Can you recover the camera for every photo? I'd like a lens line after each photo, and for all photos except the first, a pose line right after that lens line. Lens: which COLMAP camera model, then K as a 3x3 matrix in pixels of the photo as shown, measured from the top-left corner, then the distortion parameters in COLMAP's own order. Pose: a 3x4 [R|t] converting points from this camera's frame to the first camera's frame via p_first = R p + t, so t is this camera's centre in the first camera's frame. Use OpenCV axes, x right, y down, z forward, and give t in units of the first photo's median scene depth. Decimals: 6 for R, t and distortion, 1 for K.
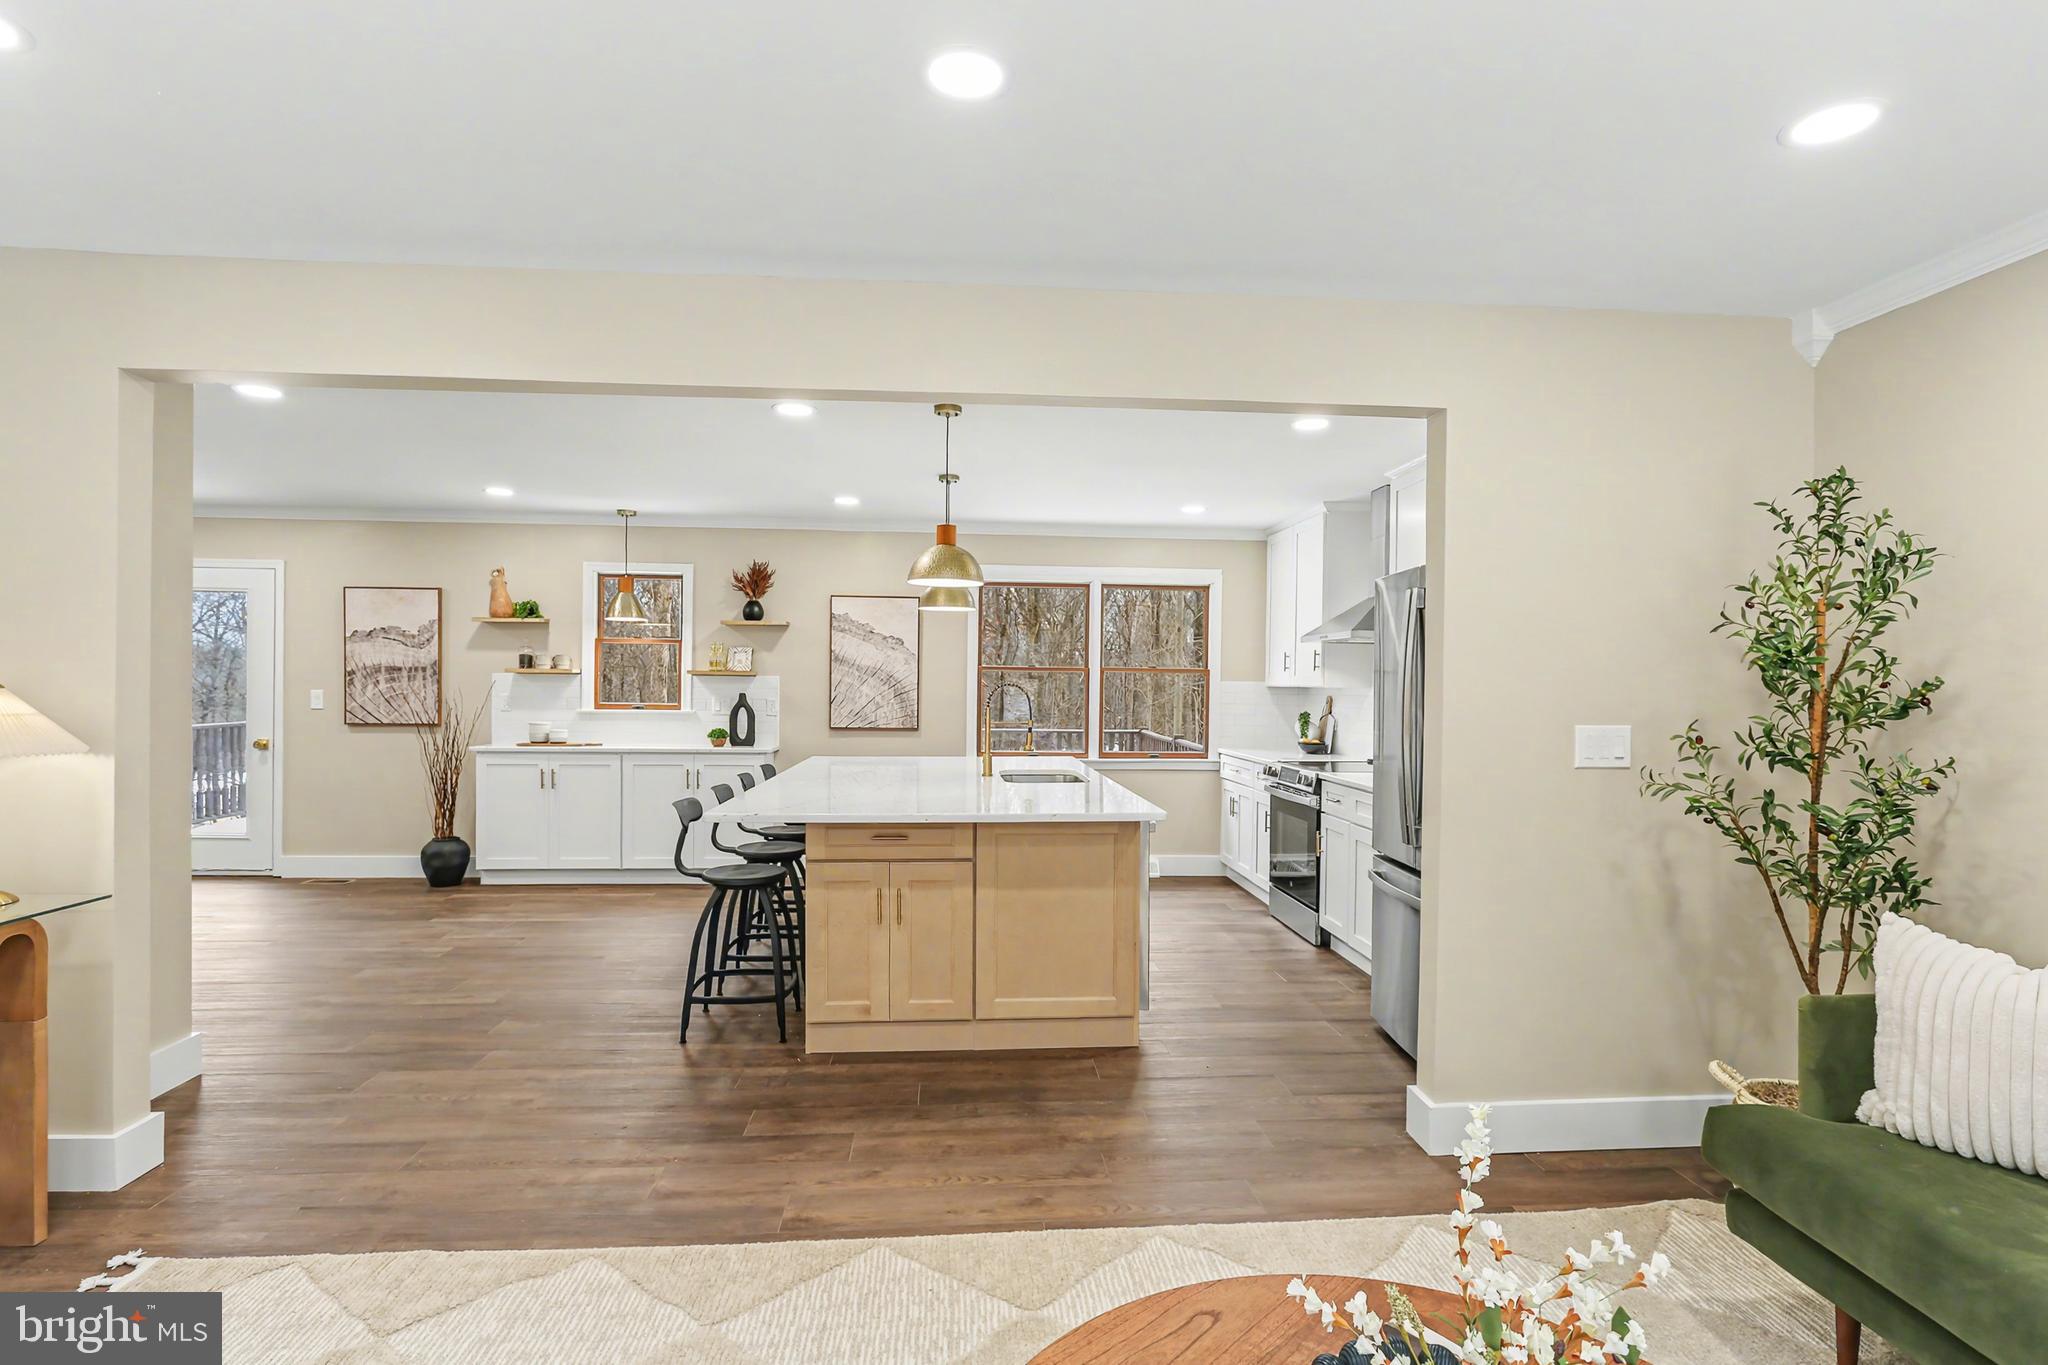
lens RADIAL K [[1018.2, 0, 1026.0], [0, 1018.2, 677.8], [0, 0, 1]] dist [0.007649, 0.001286]
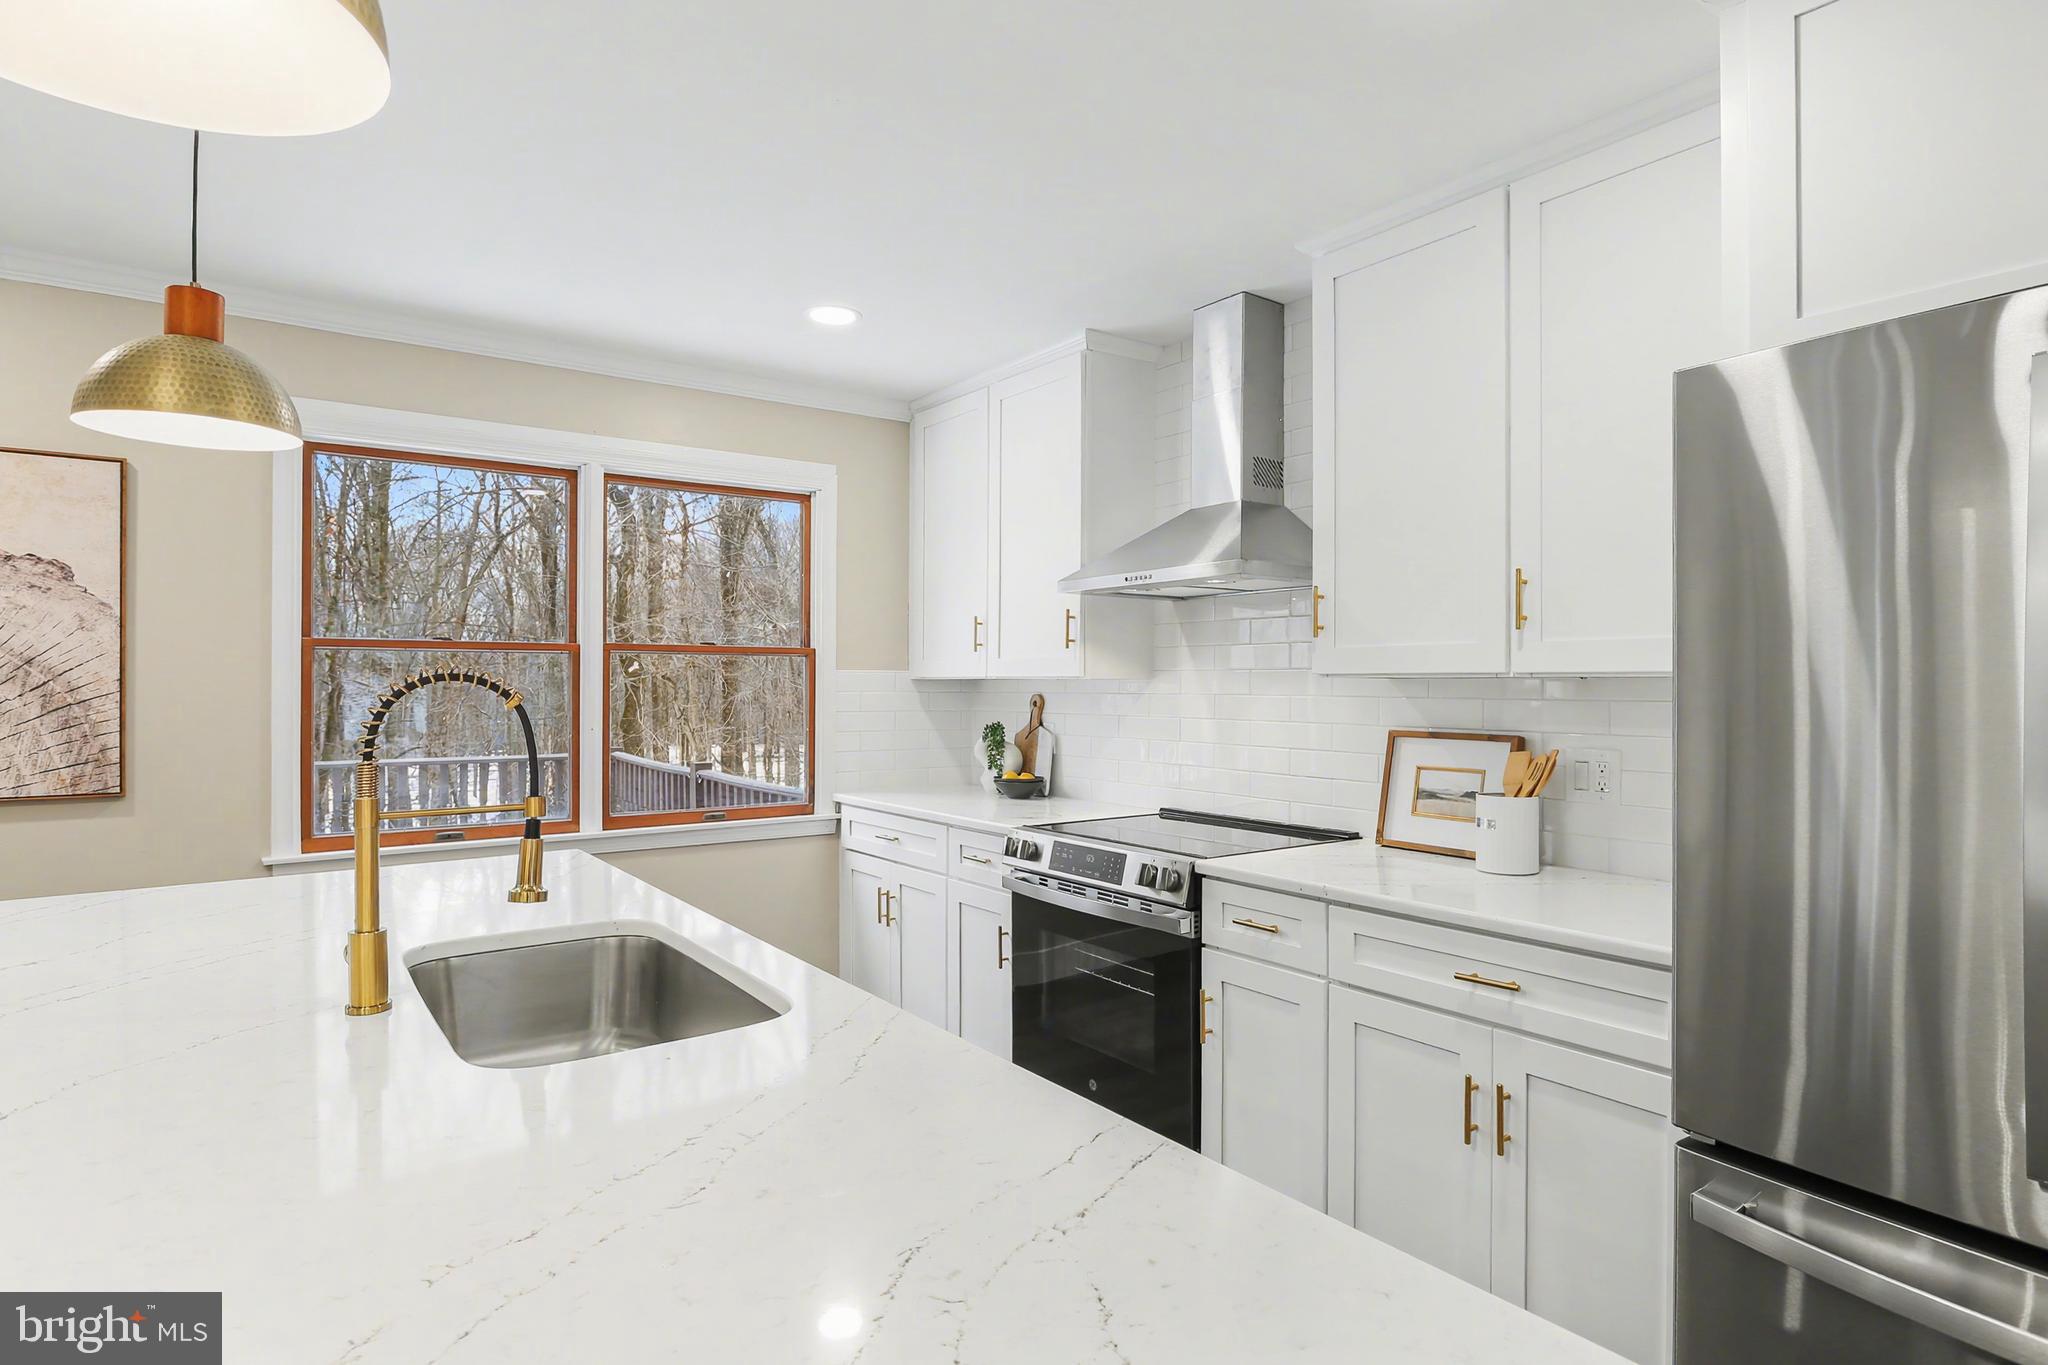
lens RADIAL K [[1018.2, 0, 958.3], [0, 1018.2, 667.5], [0, 0, 1]] dist [0.007649, 0.001286]
pose [[0.855340, -0.001885, 0.518064, -0.036666], [0.004641, 0.999981, -0.004024, 0.004863], [-0.518047, 0.005846, 0.855332, 0.522620]]
